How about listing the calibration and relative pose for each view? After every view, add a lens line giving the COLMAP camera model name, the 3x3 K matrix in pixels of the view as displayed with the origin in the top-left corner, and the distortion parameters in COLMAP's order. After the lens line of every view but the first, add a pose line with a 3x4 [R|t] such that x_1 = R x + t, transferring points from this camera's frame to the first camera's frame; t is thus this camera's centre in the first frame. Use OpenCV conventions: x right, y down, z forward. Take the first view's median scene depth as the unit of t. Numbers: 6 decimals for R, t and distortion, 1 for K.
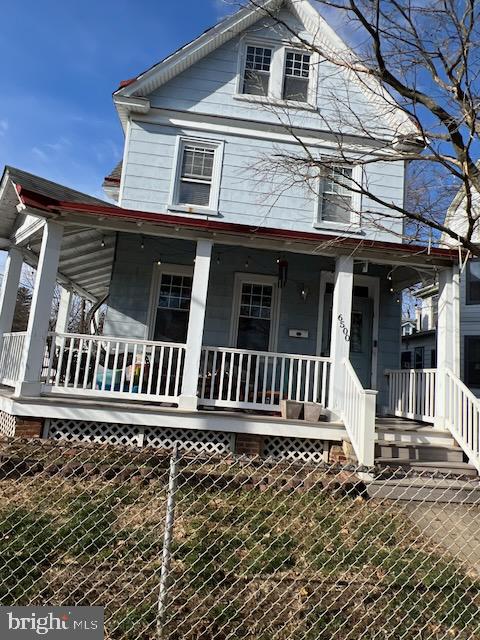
lens RADIAL K [[400.3, 0, 241.2], [0, 400.3, 316.3], [0, 0, 1]] dist [-0.000717, -0.001883]
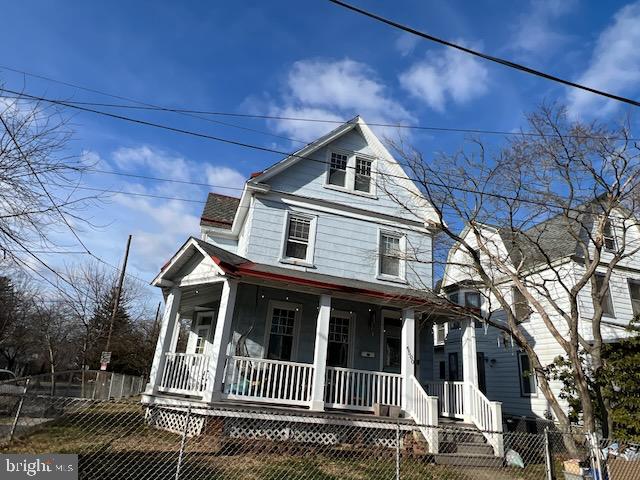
lens RADIAL K [[400.3, 0, 316.3], [0, 400.3, 237.4], [0, 0, 1]] dist [-0.000717, -0.001883]
pose [[0.981611, 0.068190, 0.178299, -0.351709], [-0.032027, 0.979612, -0.198327, -0.083969], [-0.188188, 0.188970, 0.963782, -0.455394]]
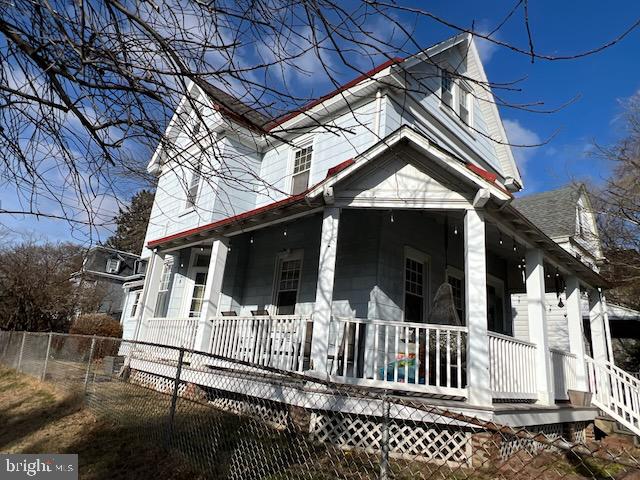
lens RADIAL K [[400.3, 0, 316.3], [0, 400.3, 237.4], [0, 0, 1]] dist [-0.000717, -0.001883]
pose [[0.784196, 0.167683, 0.597427, -1.071504], [-0.119446, 0.985581, -0.119840, -0.011037], [-0.608908, 0.022618, 0.792918, 0.390608]]
